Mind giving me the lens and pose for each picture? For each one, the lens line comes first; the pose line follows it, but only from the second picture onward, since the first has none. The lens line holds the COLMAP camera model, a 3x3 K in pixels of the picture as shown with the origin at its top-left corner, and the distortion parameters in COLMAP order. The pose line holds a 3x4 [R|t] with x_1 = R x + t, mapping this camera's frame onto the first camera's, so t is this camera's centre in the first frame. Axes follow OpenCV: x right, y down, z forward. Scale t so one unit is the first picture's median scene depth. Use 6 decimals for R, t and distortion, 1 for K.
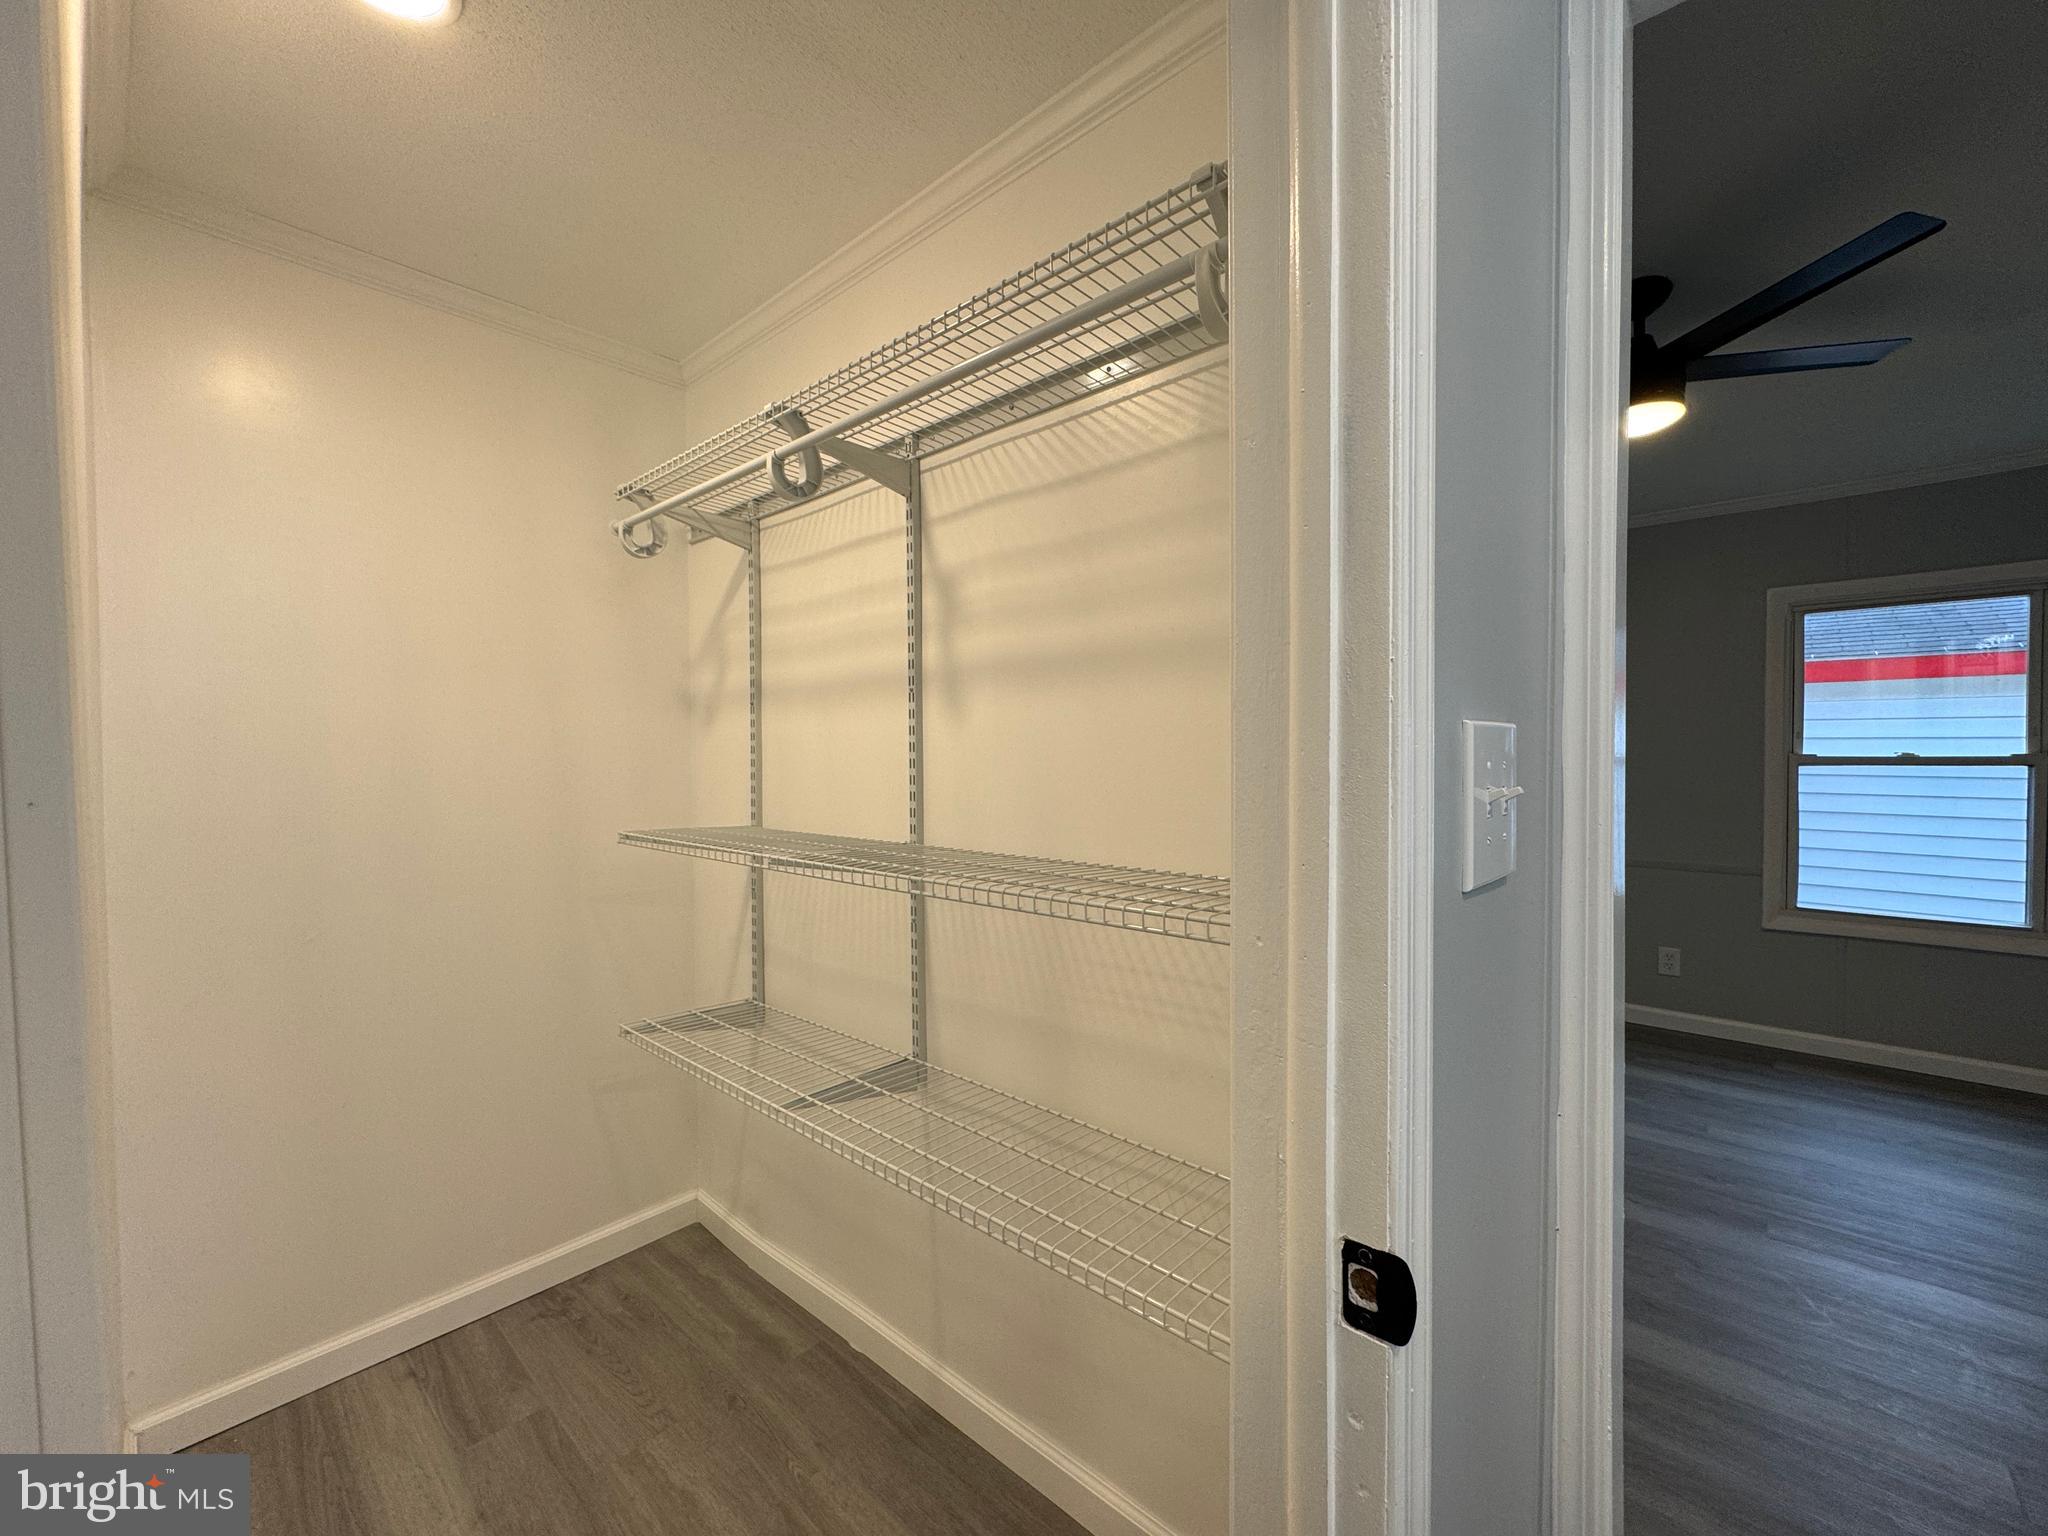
lens RADIAL K [[822.1, 0, 1024.0], [0, 822.1, 768.0], [0, 0, 1]] dist [-0.001341, -0.000104]
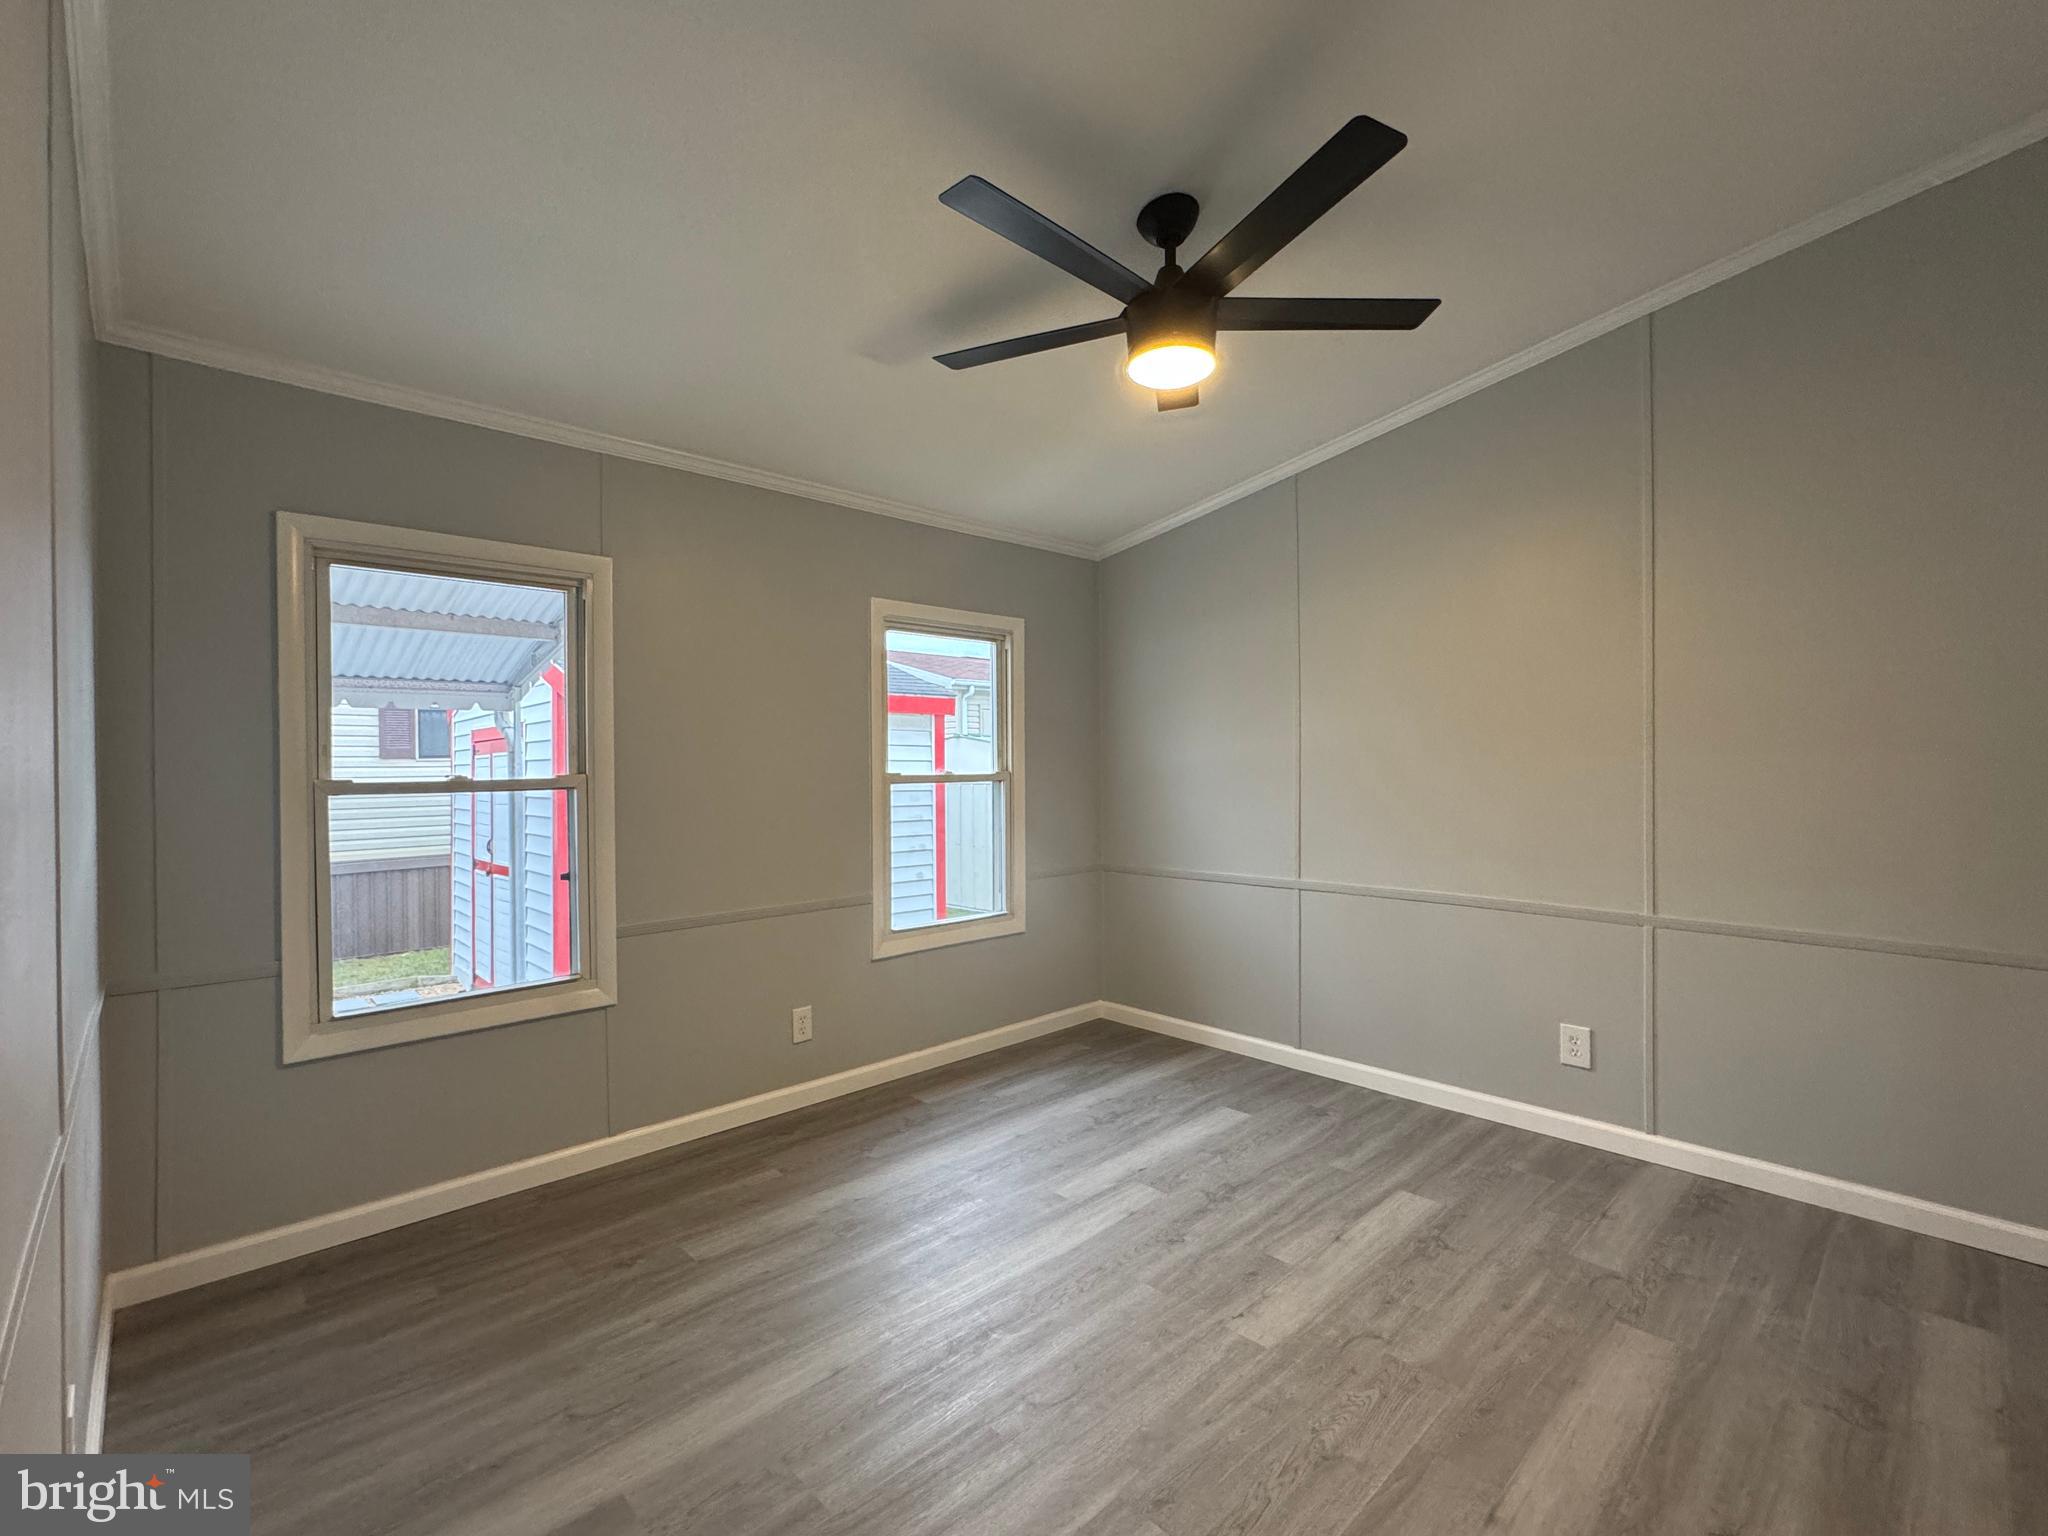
lens RADIAL K [[910.5, 0, 1020.0], [0, 910.5, 763.4], [0, 0, 1]] dist [0.000210, 0.000015]
pose [[0.074106, 0.012466, 0.997172, -0.135077], [0.027048, 0.999529, -0.014506, -0.008092], [-0.996884, 0.028046, 0.073734, 0.860890]]
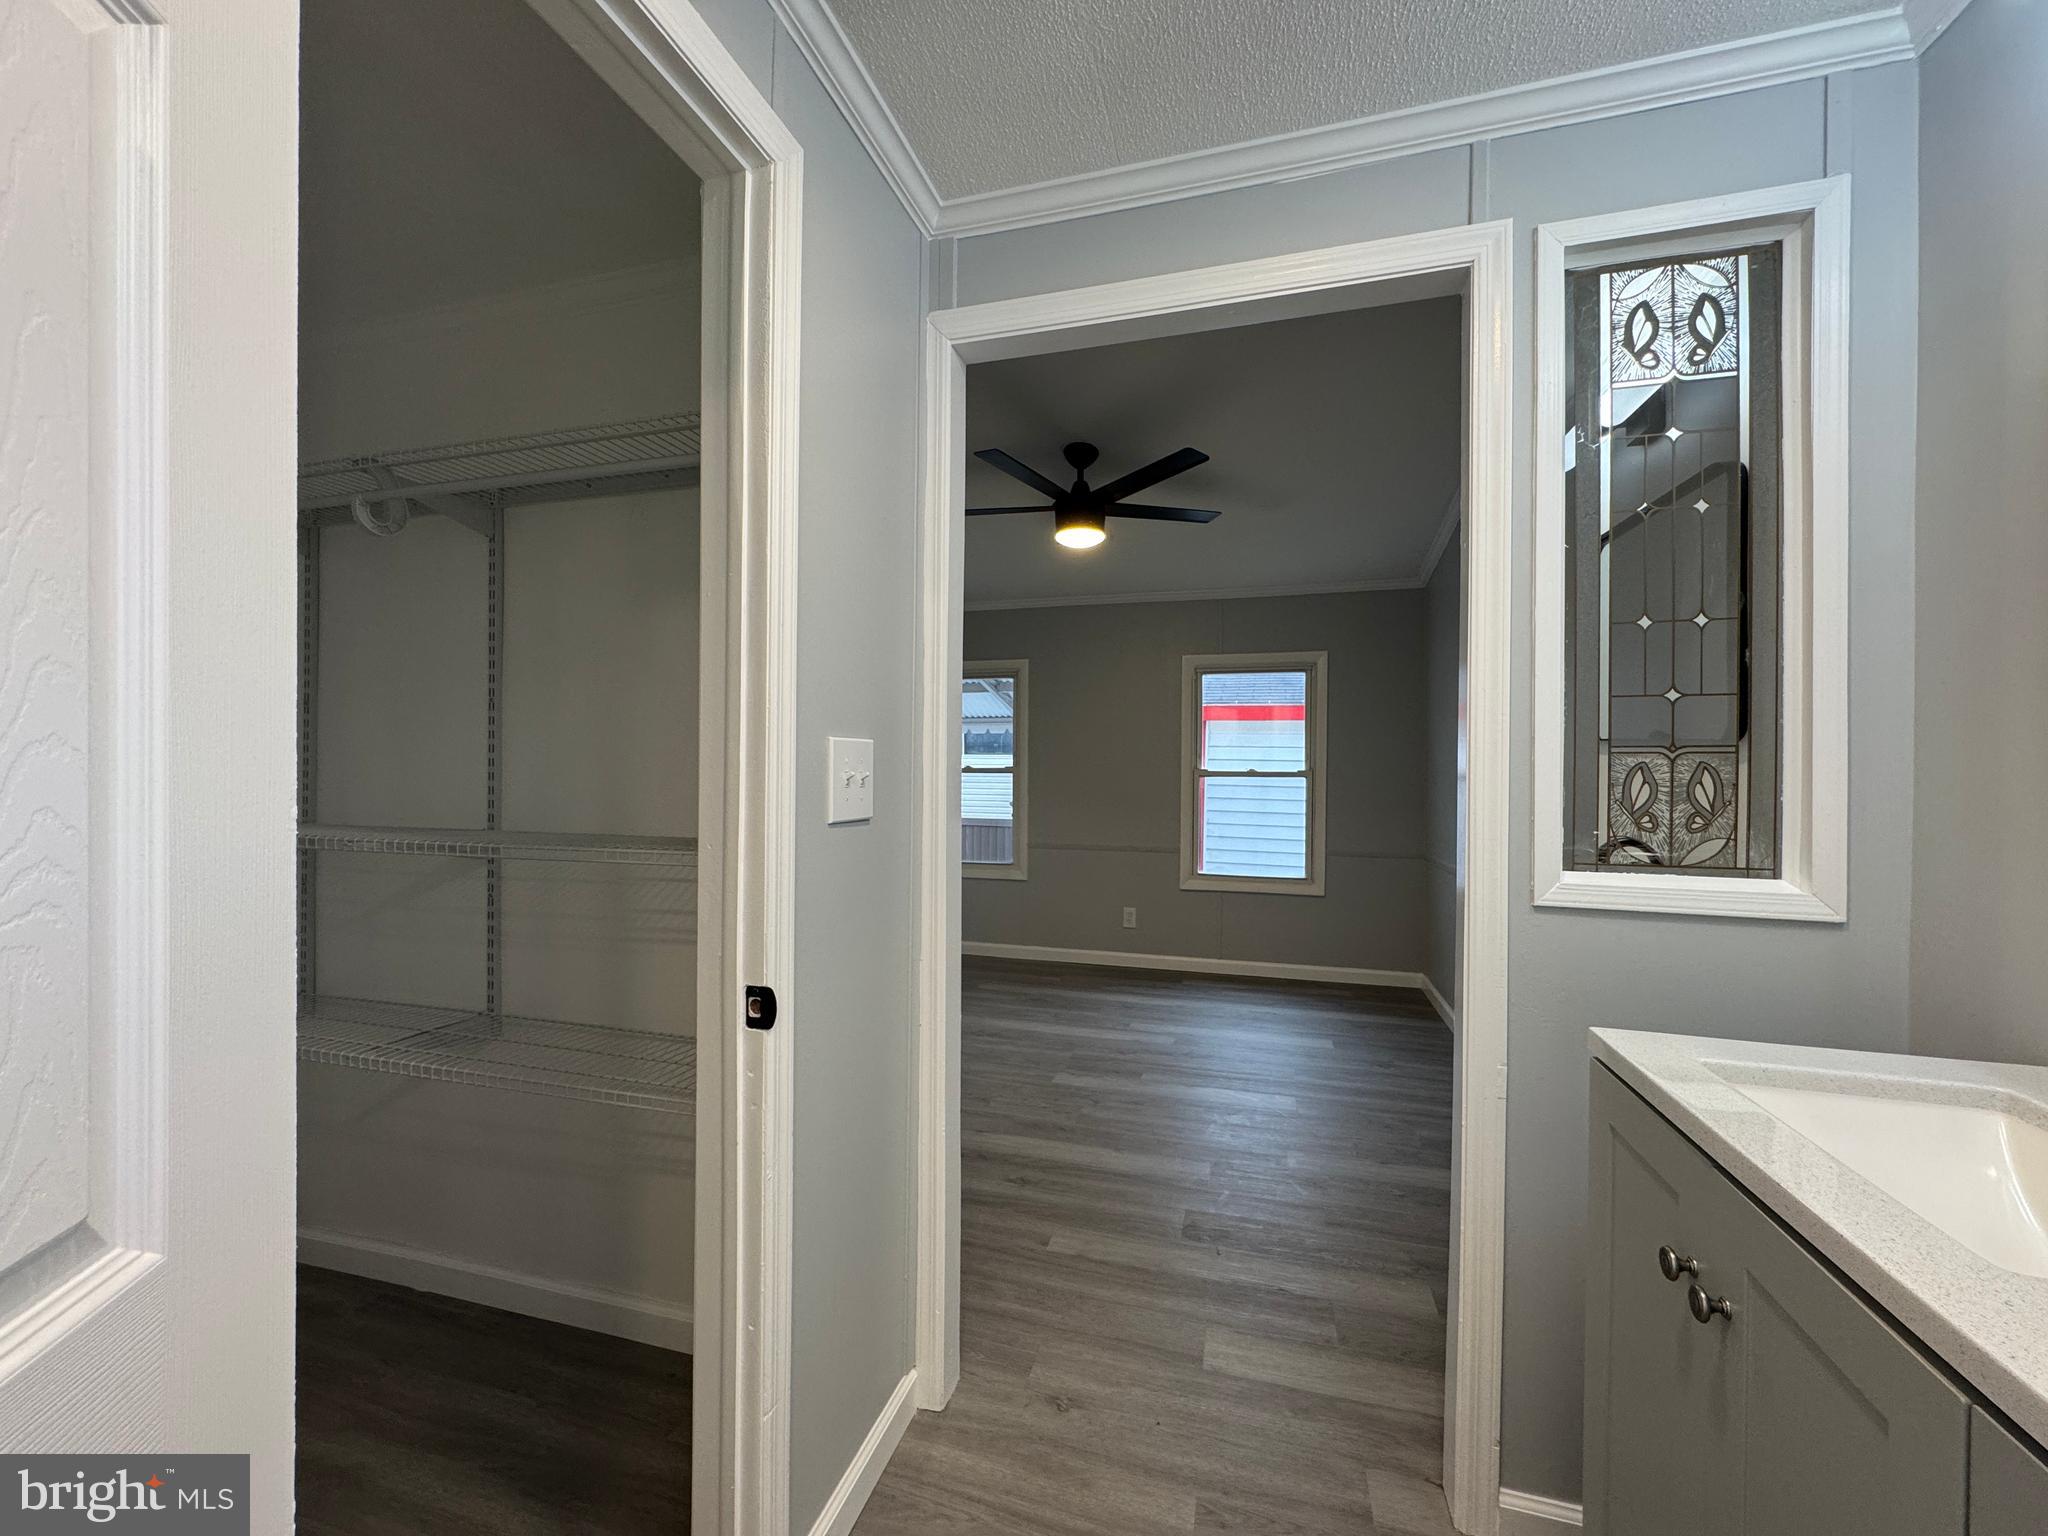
lens RADIAL K [[822.1, 0, 1024.0], [0, 822.1, 768.0], [0, 0, 1]] dist [-0.001341, -0.000104]
pose [[0.899235, 0.012563, 0.437285, 0.019101], [-0.005150, 0.999822, -0.018135, 0.010511], [-0.437435, 0.014056, 0.899140, -0.210943]]
